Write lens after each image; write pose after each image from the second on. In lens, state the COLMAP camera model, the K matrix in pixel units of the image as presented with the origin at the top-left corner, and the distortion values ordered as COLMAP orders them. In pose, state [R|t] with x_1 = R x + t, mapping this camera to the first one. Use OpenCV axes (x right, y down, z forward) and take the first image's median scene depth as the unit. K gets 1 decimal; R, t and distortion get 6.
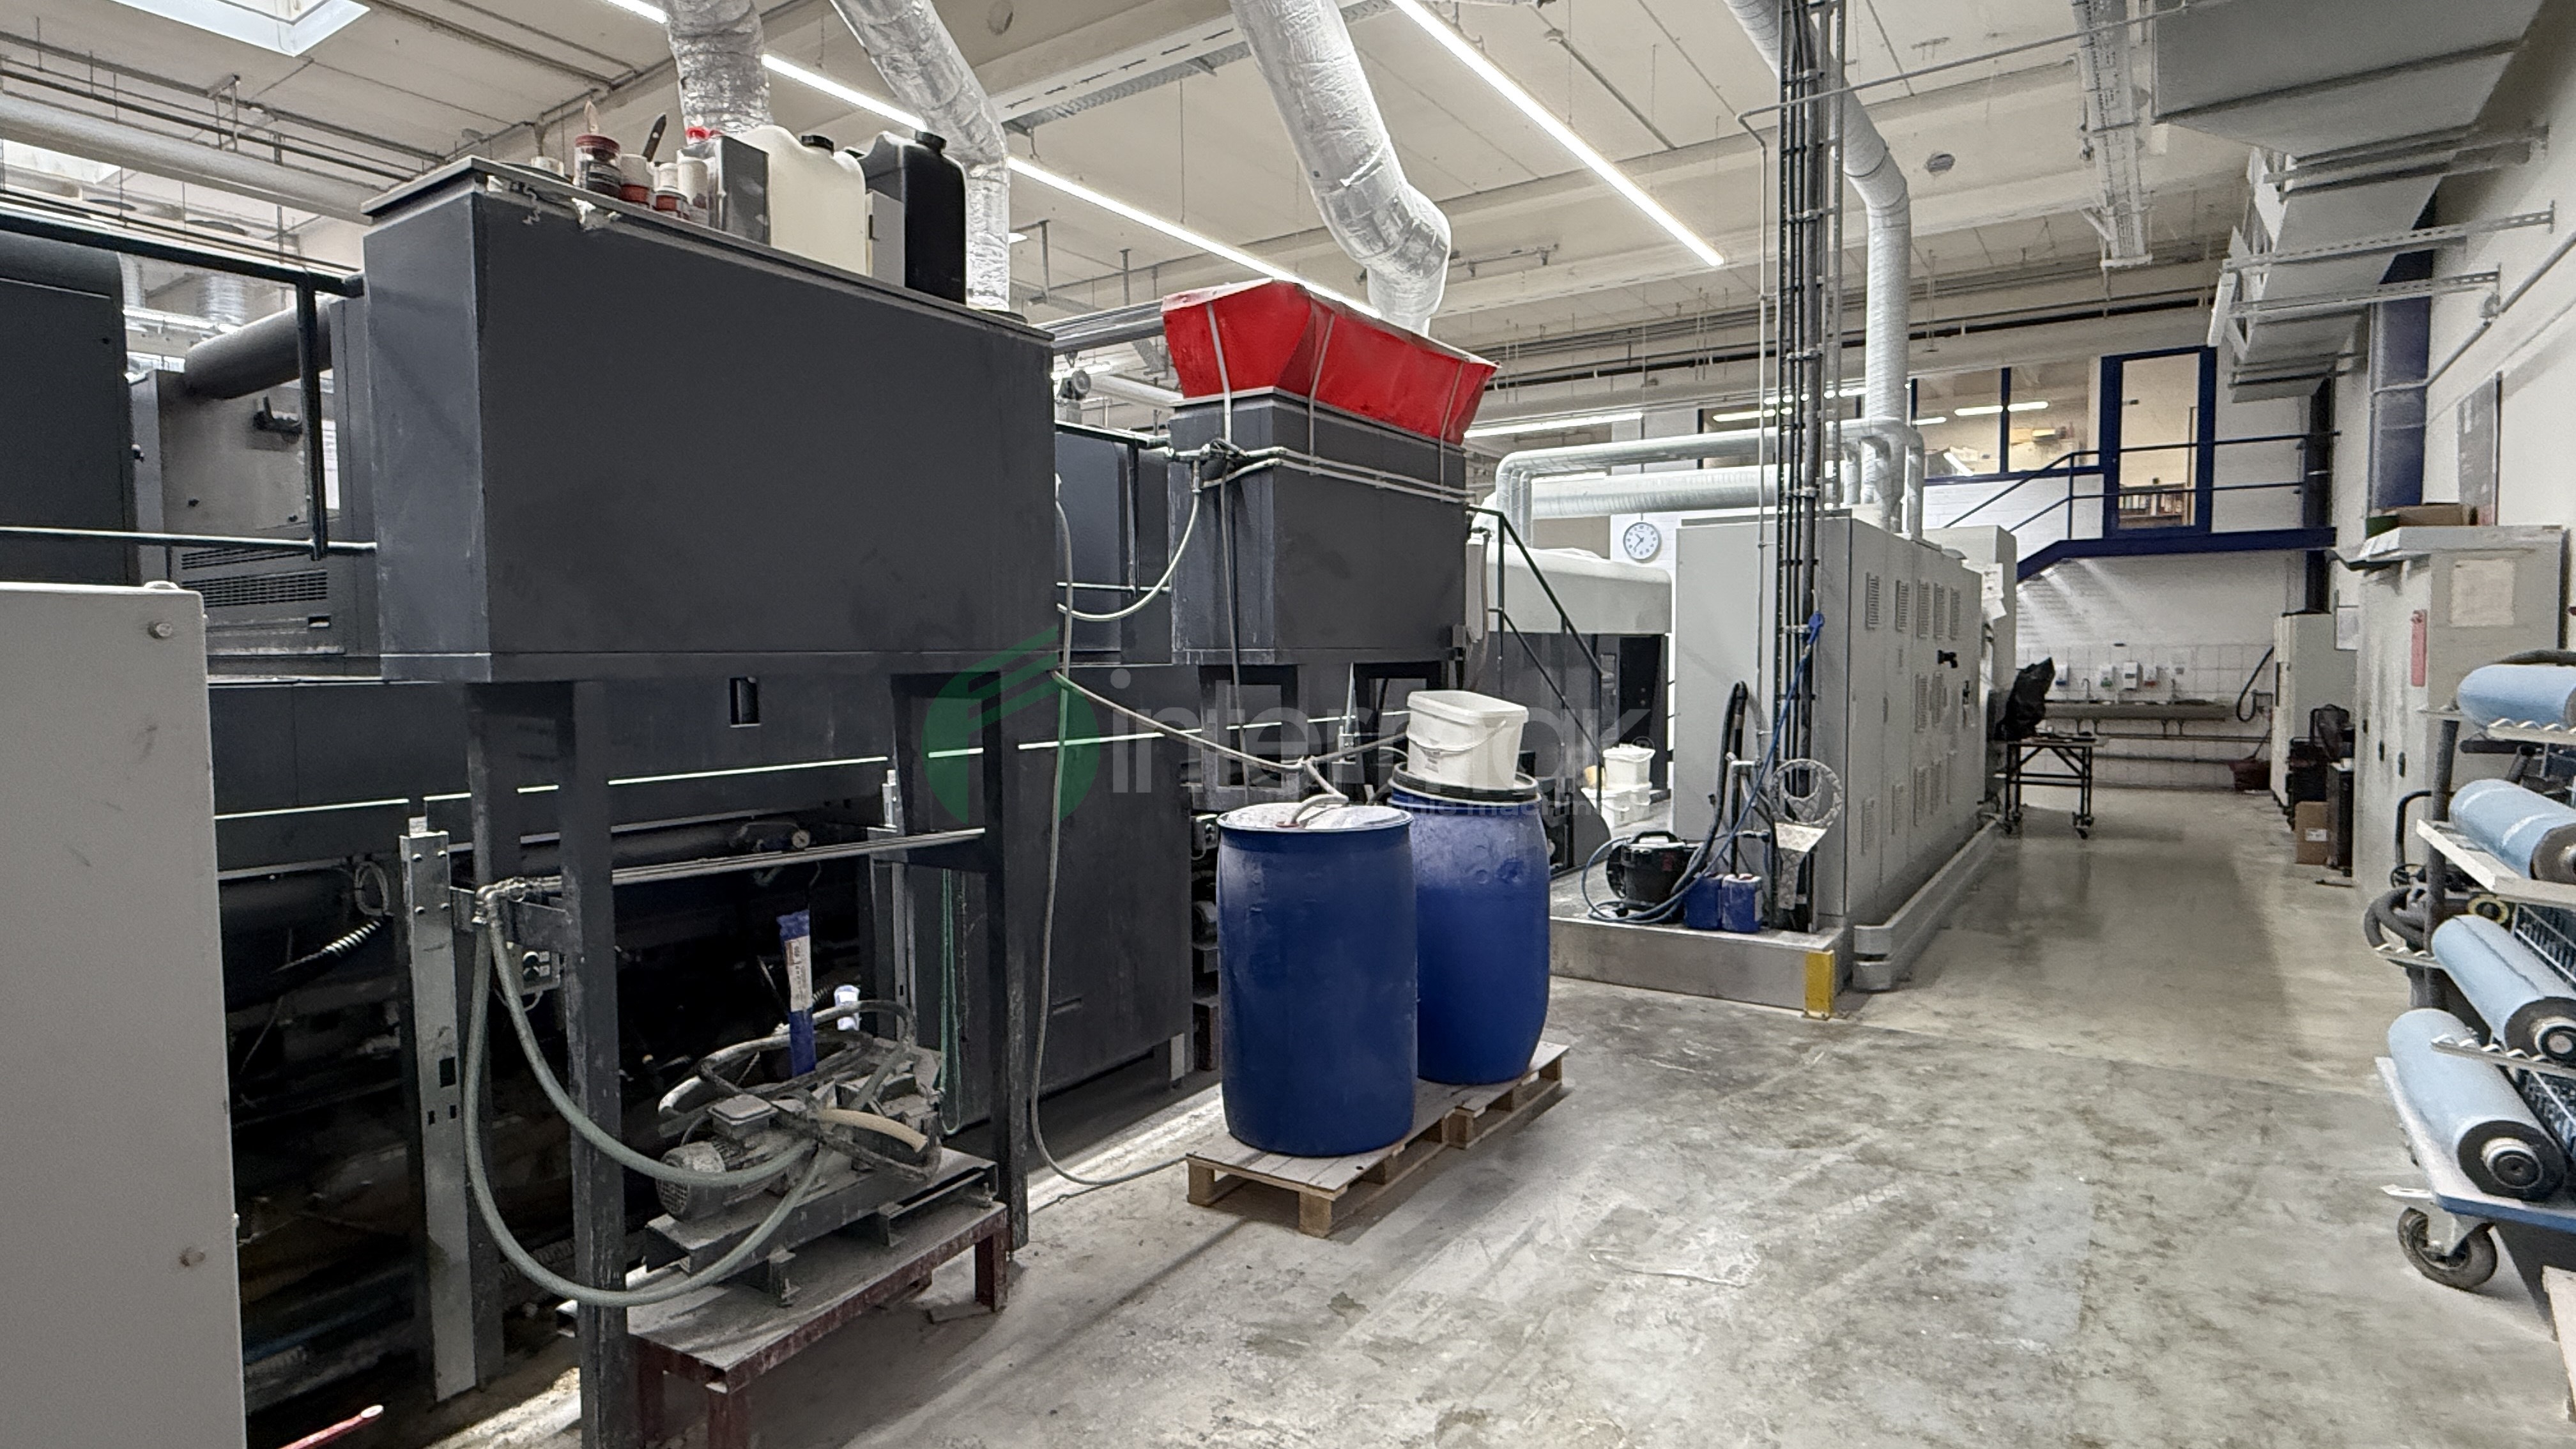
lens RADIAL K [[1312.3, 0, 1286.8], [0, 1312.3, 724.1], [0, 0, 1]] dist [0.000461, 0.000011]
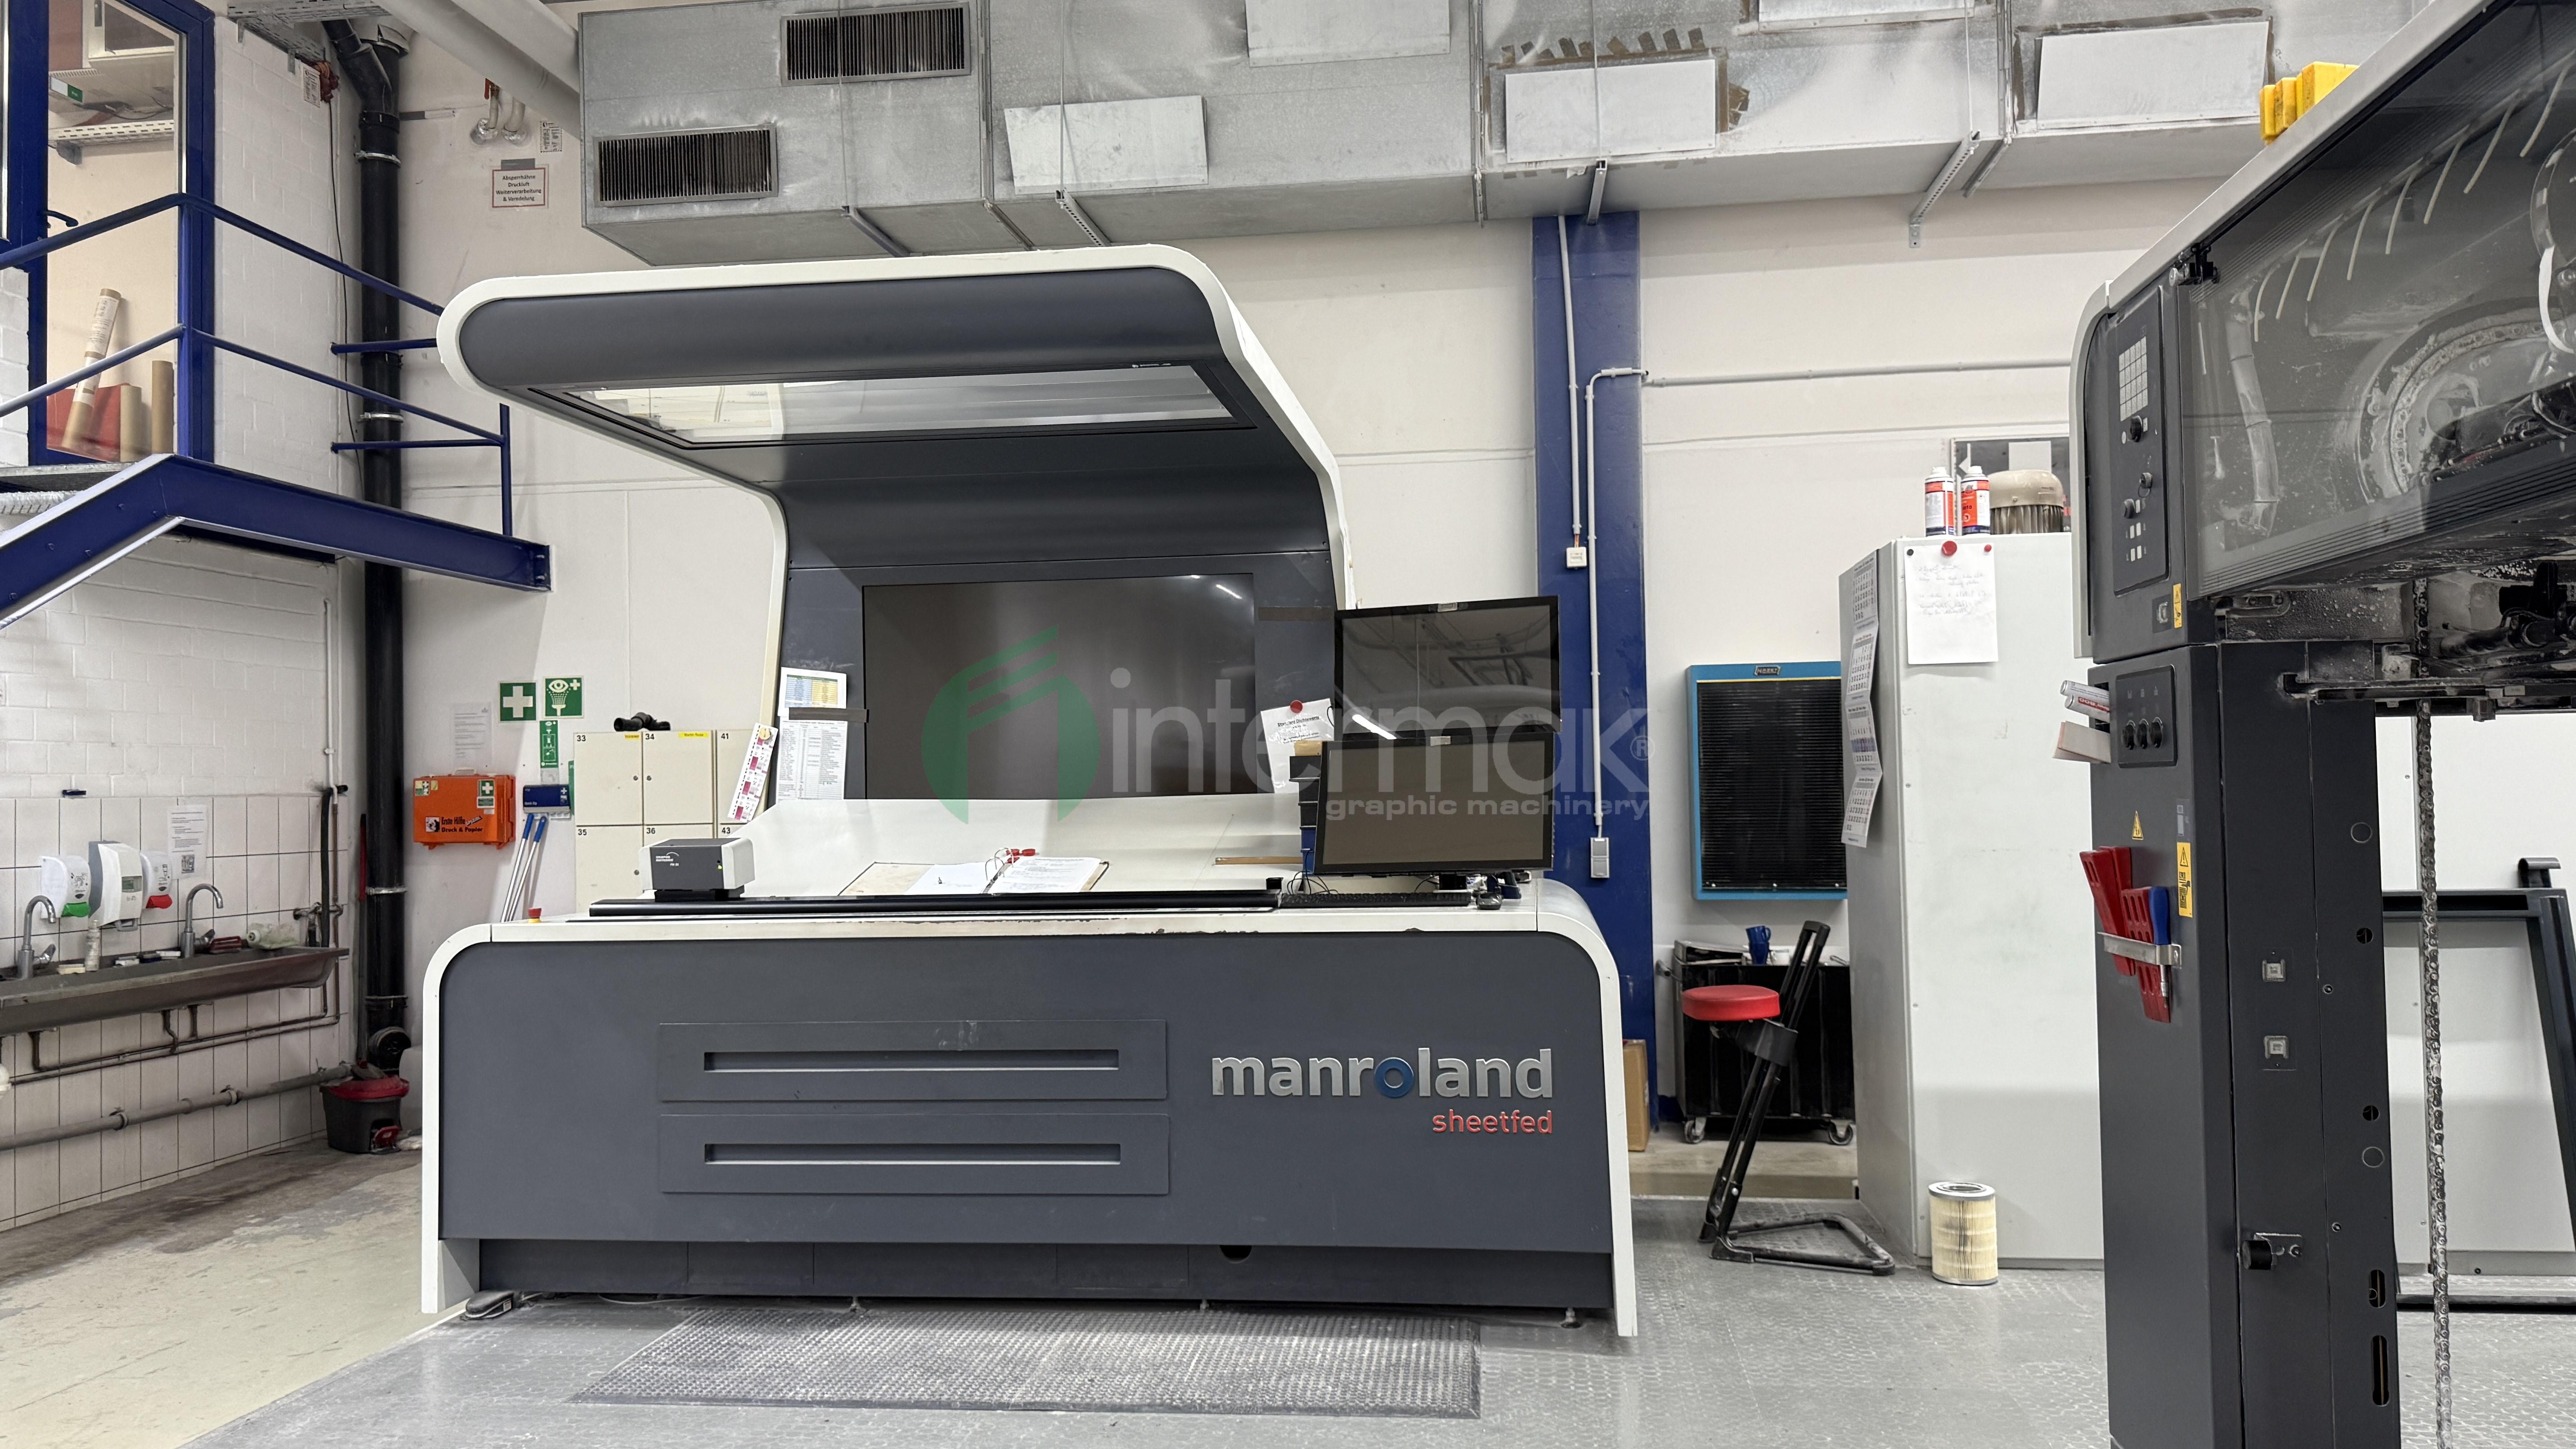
lens RADIAL K [[1827.0, 0, 1289.4], [0, 1827.0, 727.9], [0, 0, 1]] dist [0.038677, -0.023514]
pose [[-0.446664, 0.048430, 0.893390, 0.075104], [0.071408, 0.997278, -0.018361, -0.046823], [-0.891847, 0.055594, -0.448907, 0.949642]]
